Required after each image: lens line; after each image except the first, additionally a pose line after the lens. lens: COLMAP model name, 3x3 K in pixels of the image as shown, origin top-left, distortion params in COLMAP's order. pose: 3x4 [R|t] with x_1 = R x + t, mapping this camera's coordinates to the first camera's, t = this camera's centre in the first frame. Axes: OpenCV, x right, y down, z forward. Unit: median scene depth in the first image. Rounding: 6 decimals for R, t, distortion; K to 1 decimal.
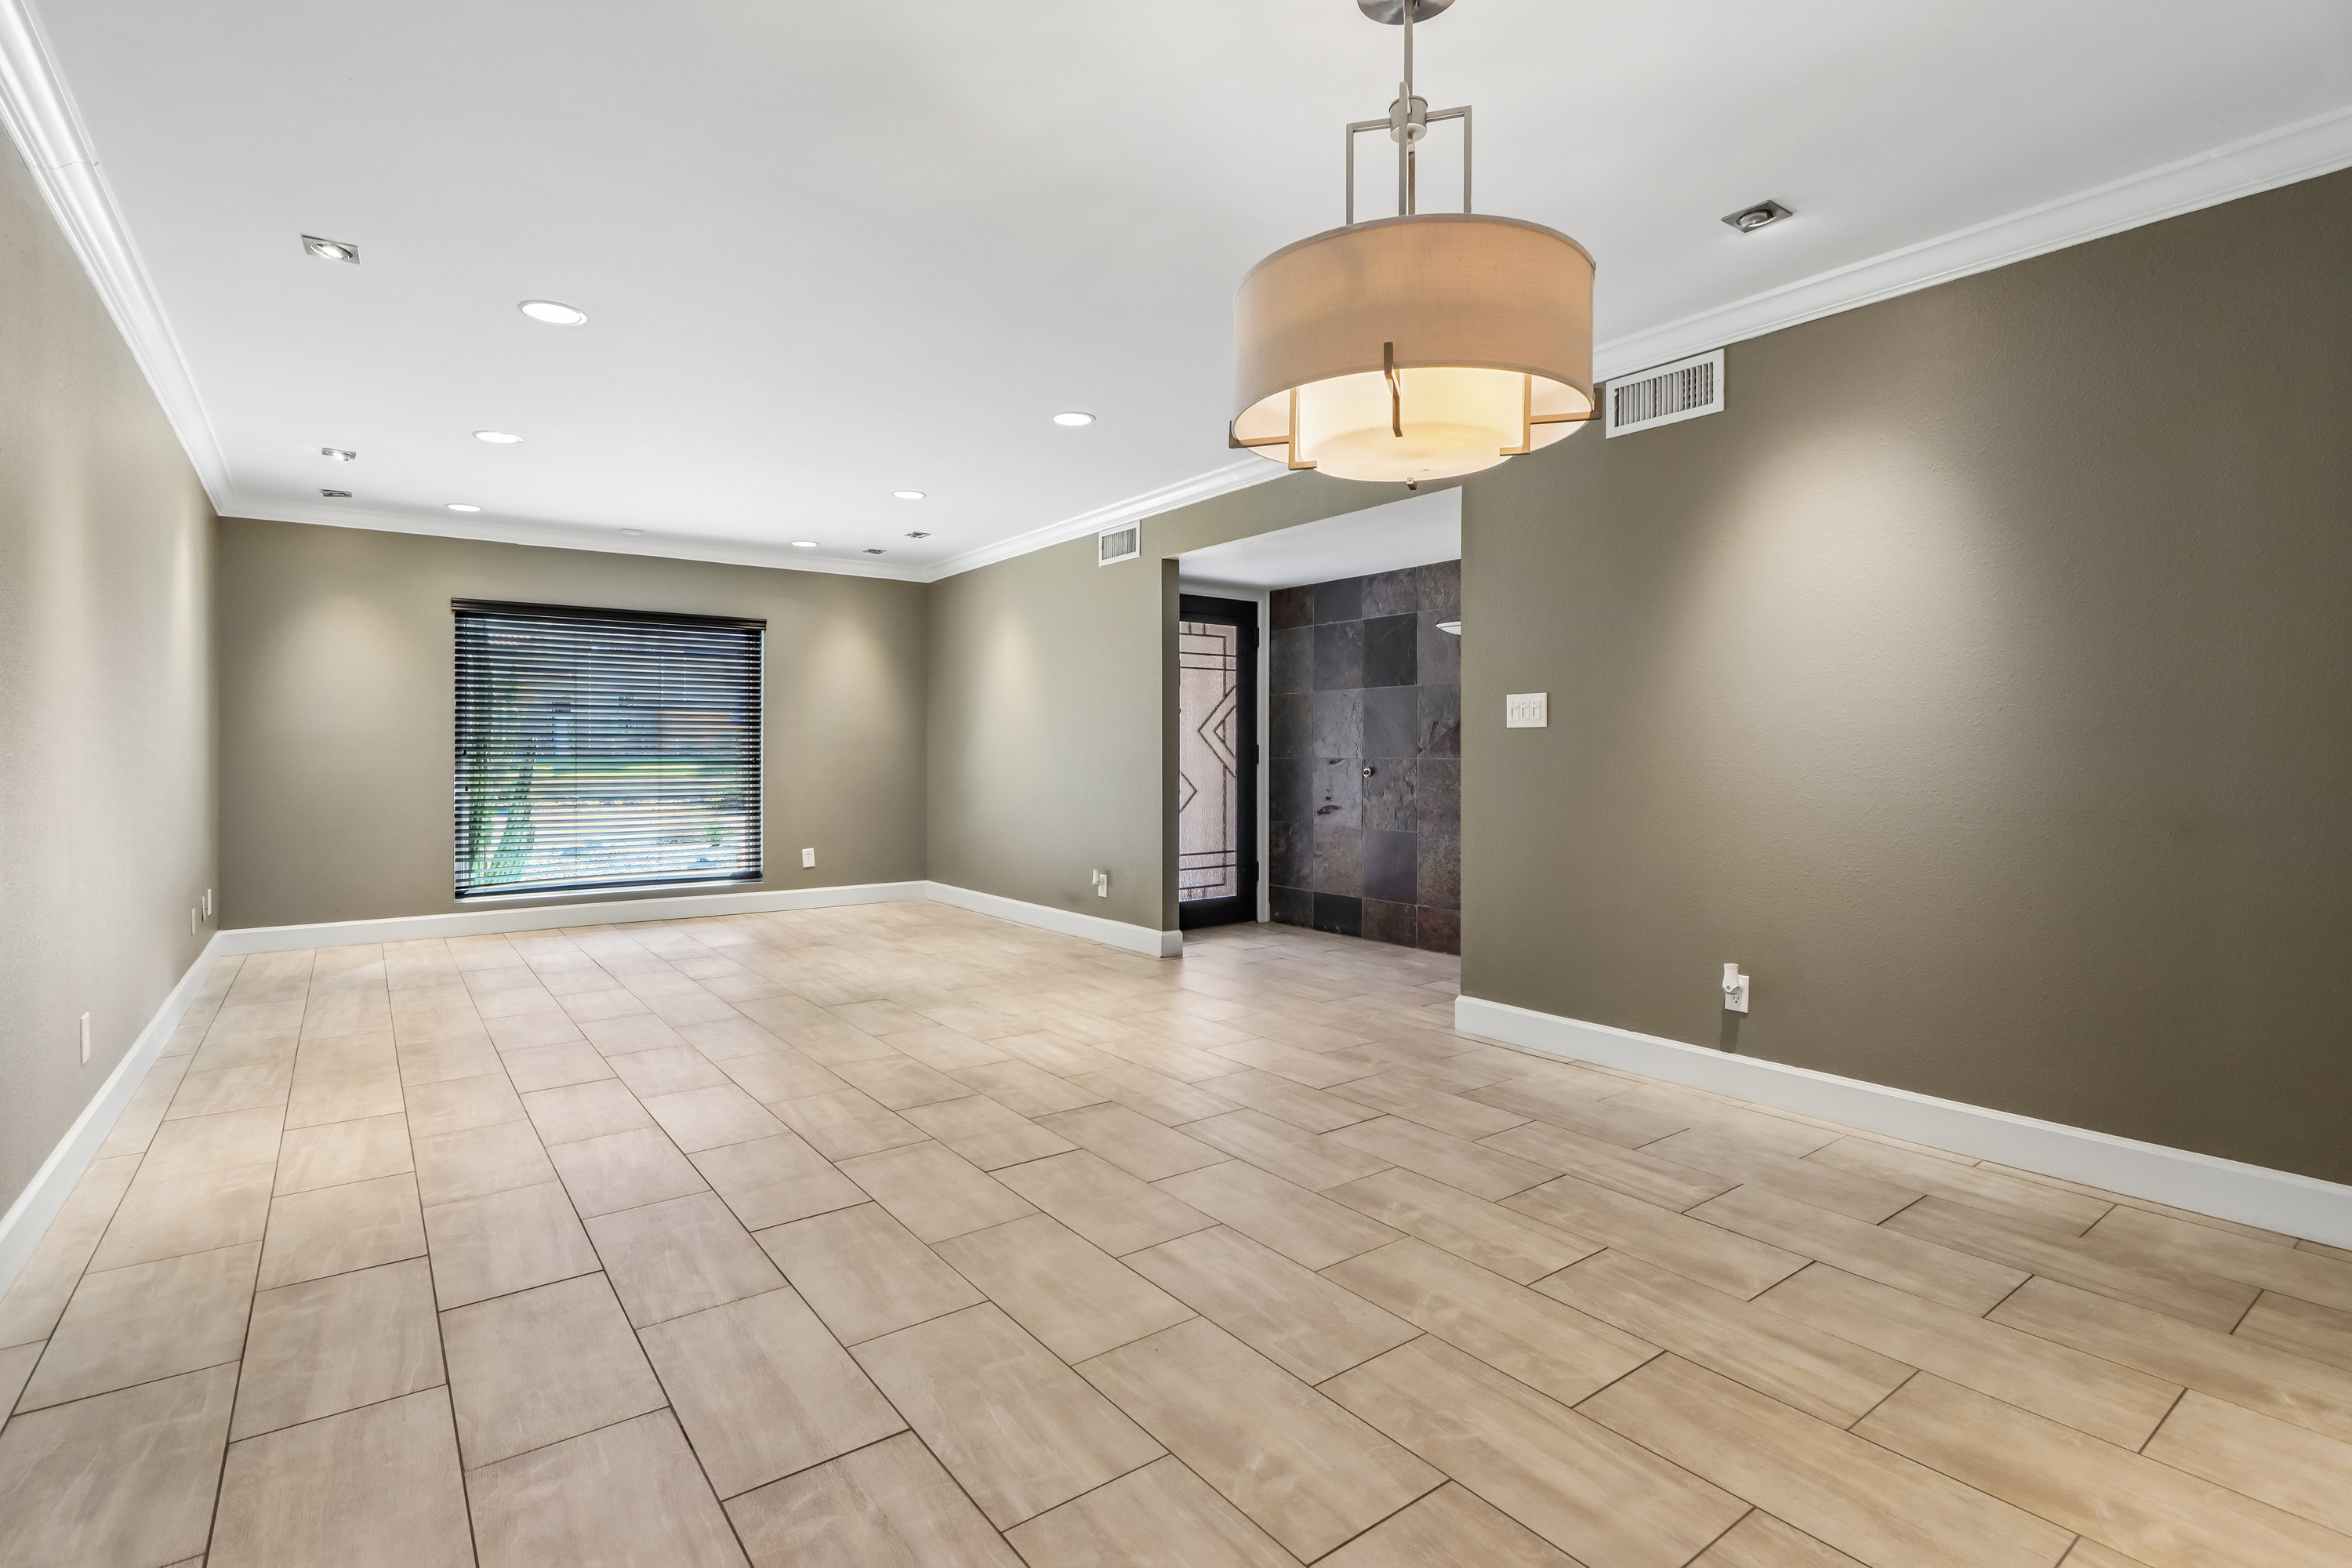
lens RADIAL K [[1097.1, 0, 1141.2], [0, 1097.1, 751.5], [0, 0, 1]] dist [-0.020077, 0.002745]
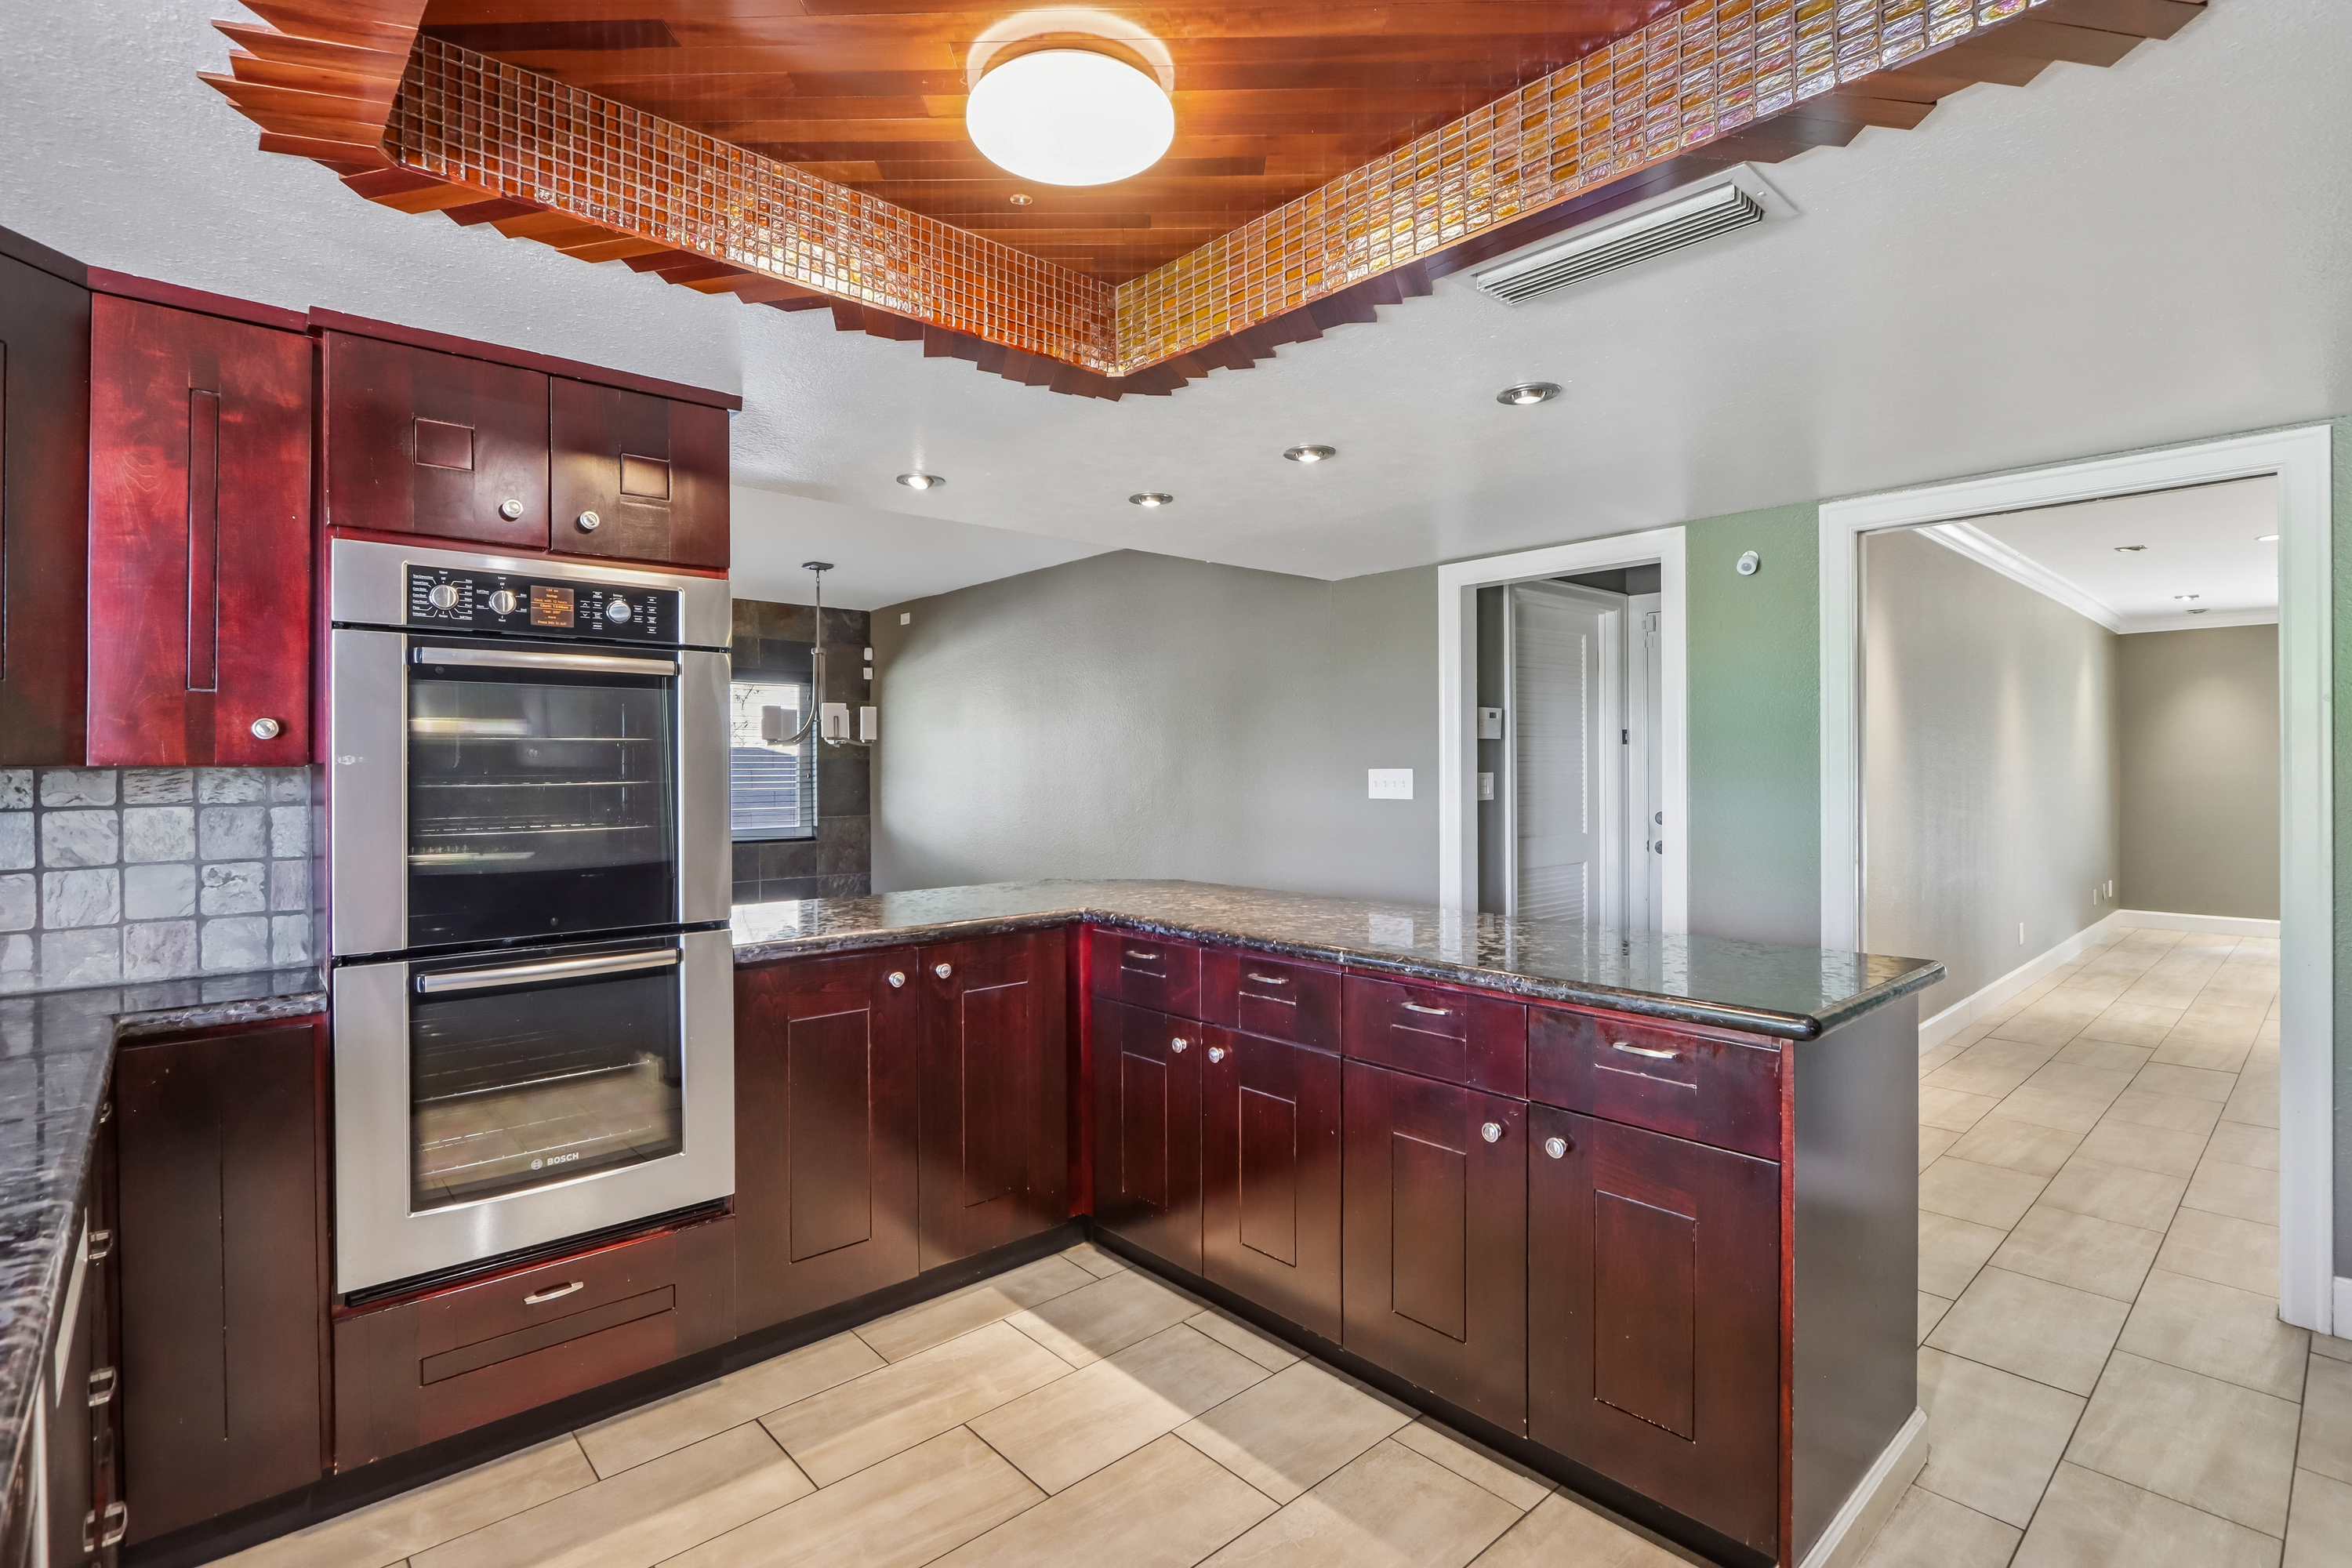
lens RADIAL K [[1097.1, 0, 1176.4], [0, 1097.1, 770.4], [0, 0, 1]] dist [-0.020077, 0.002745]
pose [[0.105146, 0.005352, -0.994442, 0.576191], [0.003296, 0.999978, 0.005730, -0.045682], [0.994451, -0.003880, 0.105126, -0.525632]]
